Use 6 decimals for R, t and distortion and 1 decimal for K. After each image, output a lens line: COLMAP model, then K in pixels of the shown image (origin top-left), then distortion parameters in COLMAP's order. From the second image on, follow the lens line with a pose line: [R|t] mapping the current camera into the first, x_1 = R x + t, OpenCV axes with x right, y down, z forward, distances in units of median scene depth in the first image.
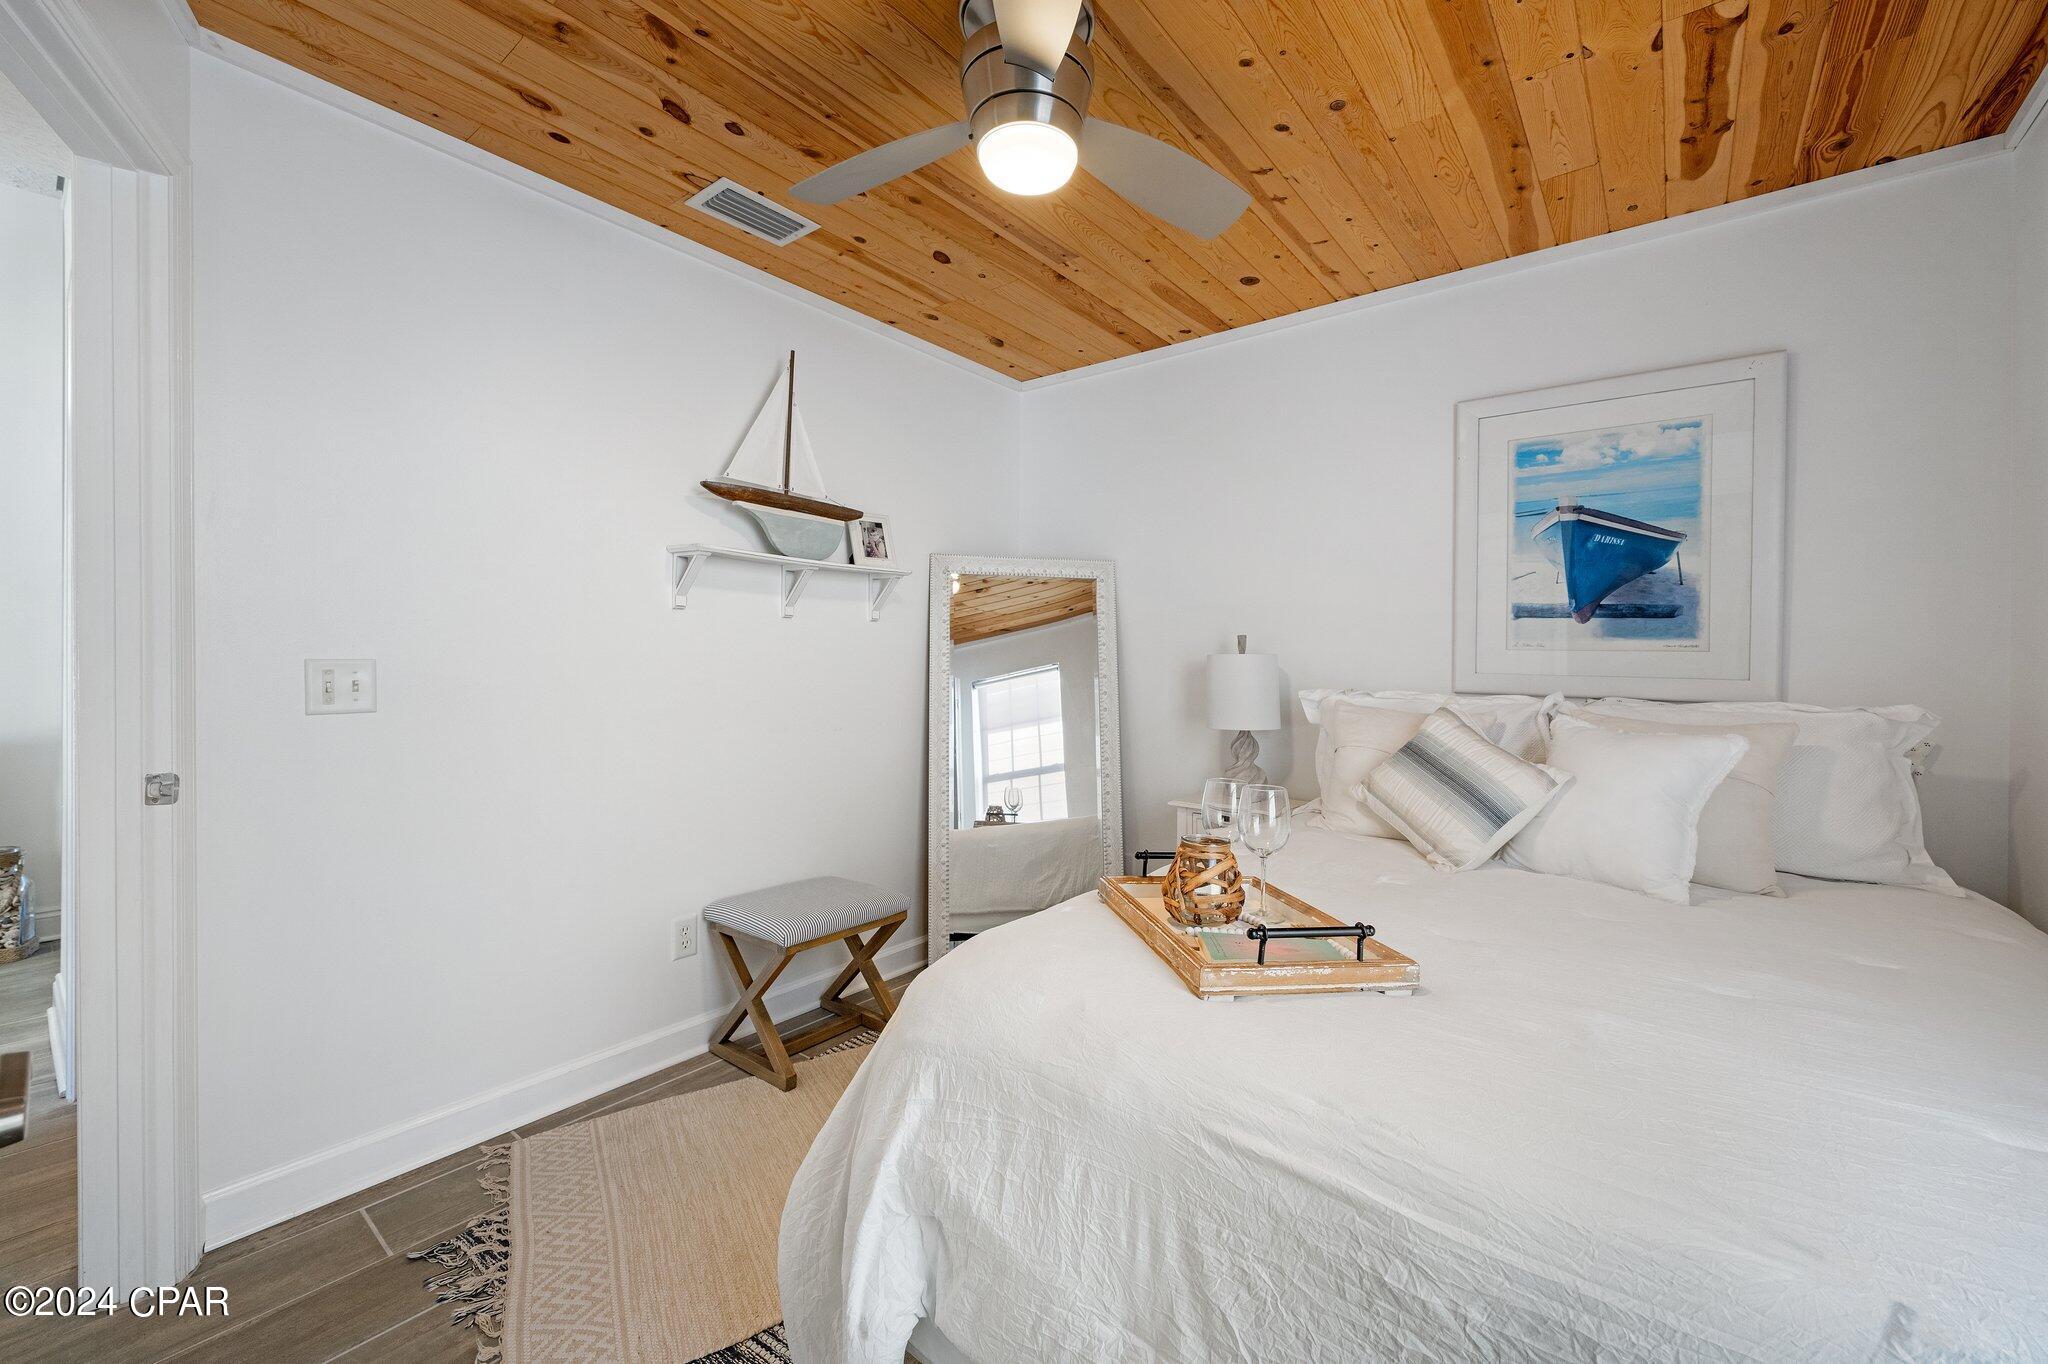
lens RADIAL K [[812.7, 0, 1026.0], [0, 812.7, 668.5], [0, 0, 1]] dist [-0.000927, -0.000035]
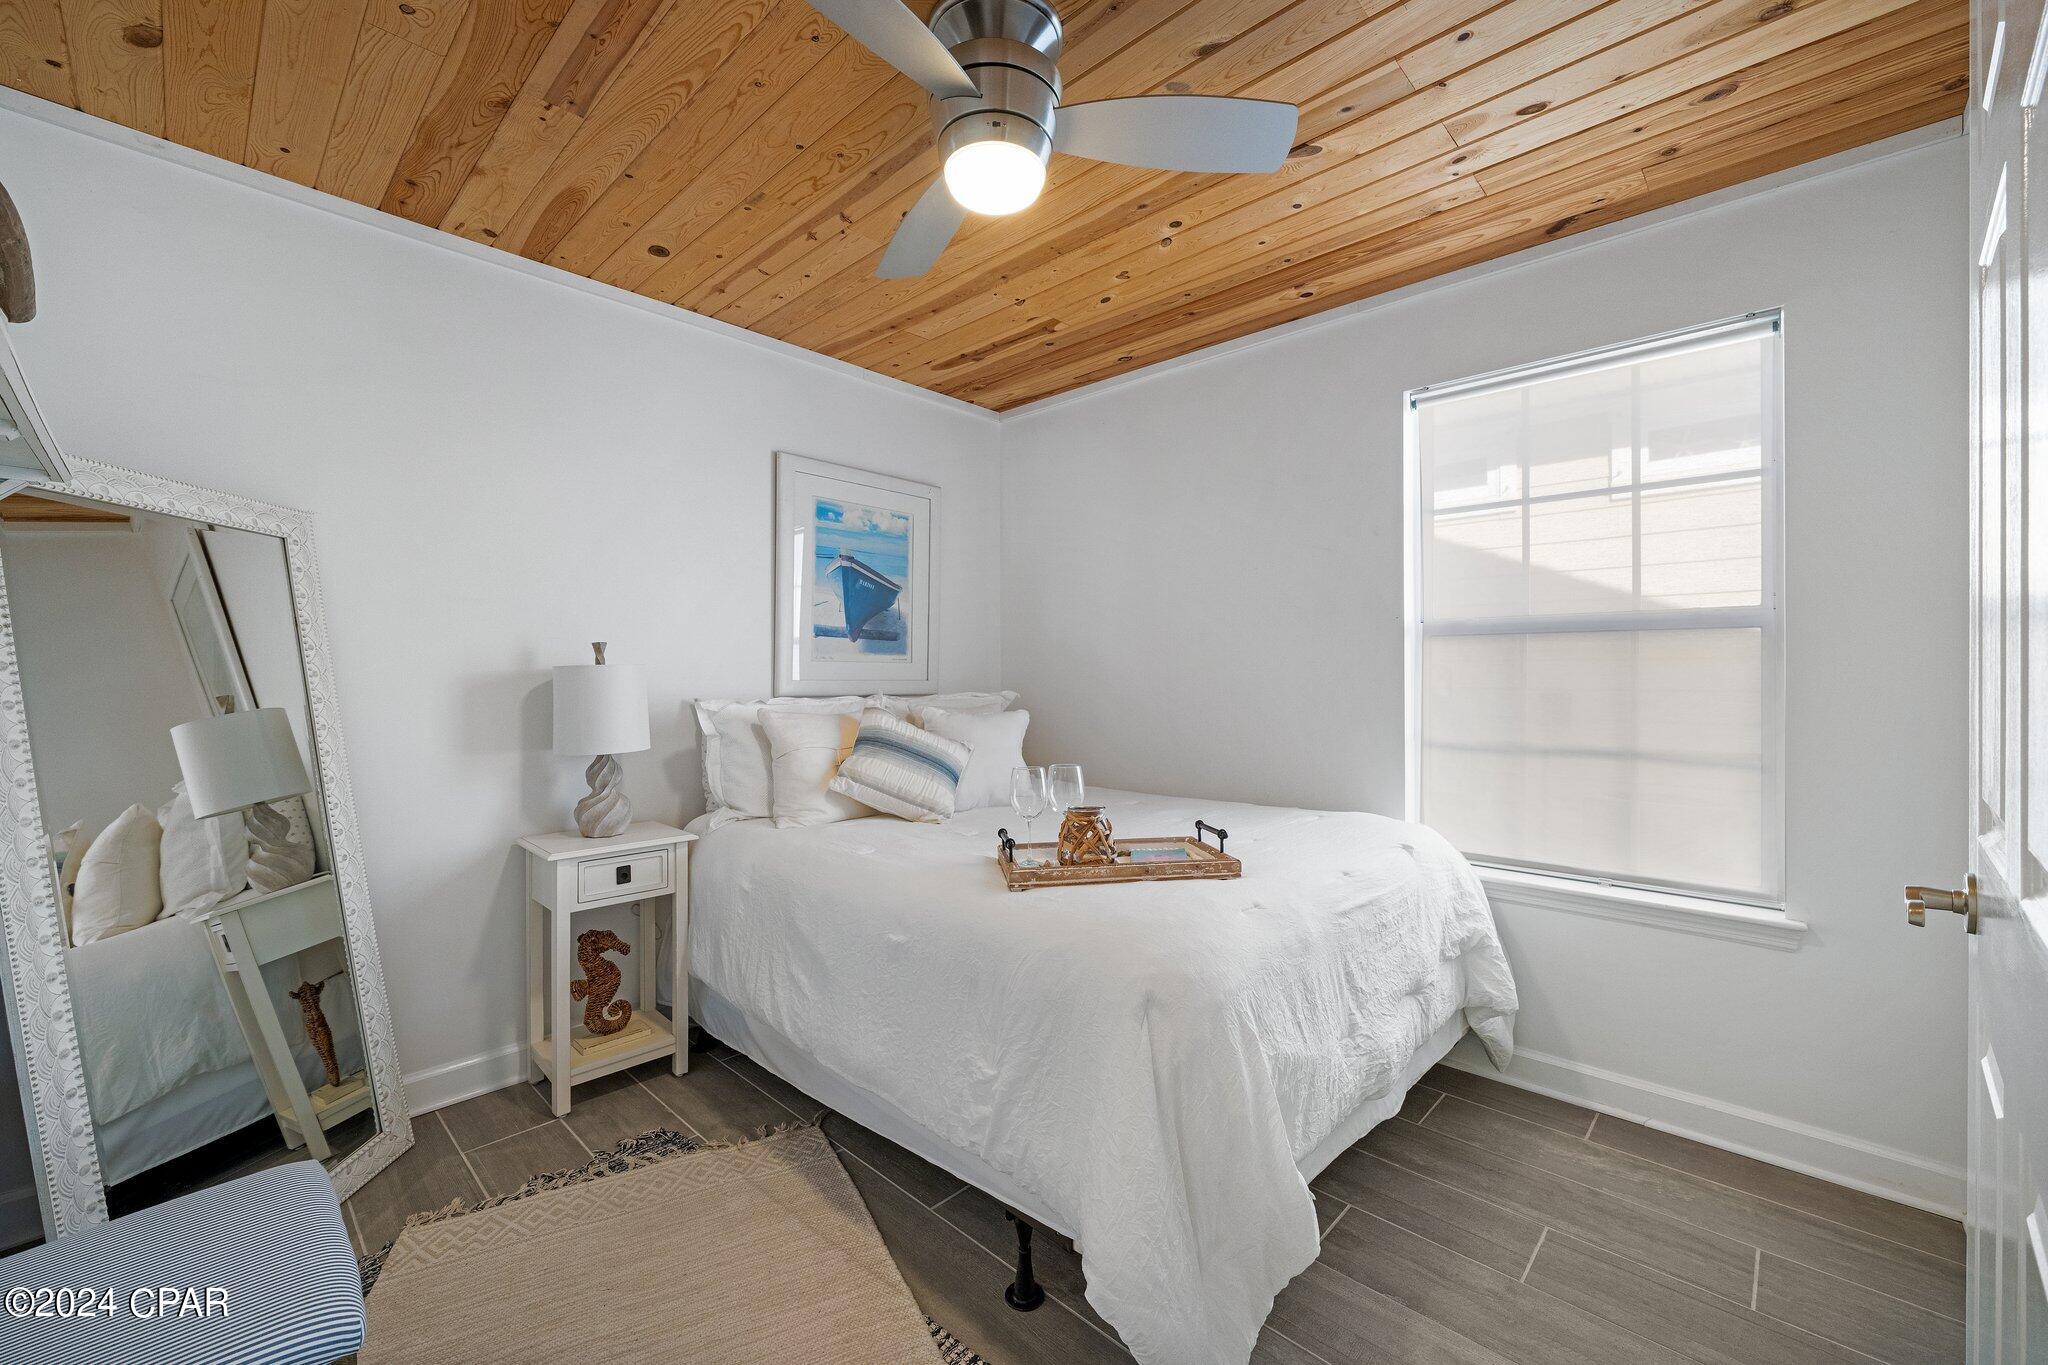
lens RADIAL K [[812.7, 0, 1025.0], [0, 812.7, 672.1], [0, 0, 1]] dist [-0.000927, -0.000035]
pose [[0.086533, -0.013602, 0.996156, -0.671857], [0.013678, 0.999829, 0.012464, -0.018075], [-0.996155, 0.012547, 0.086704, 0.592984]]
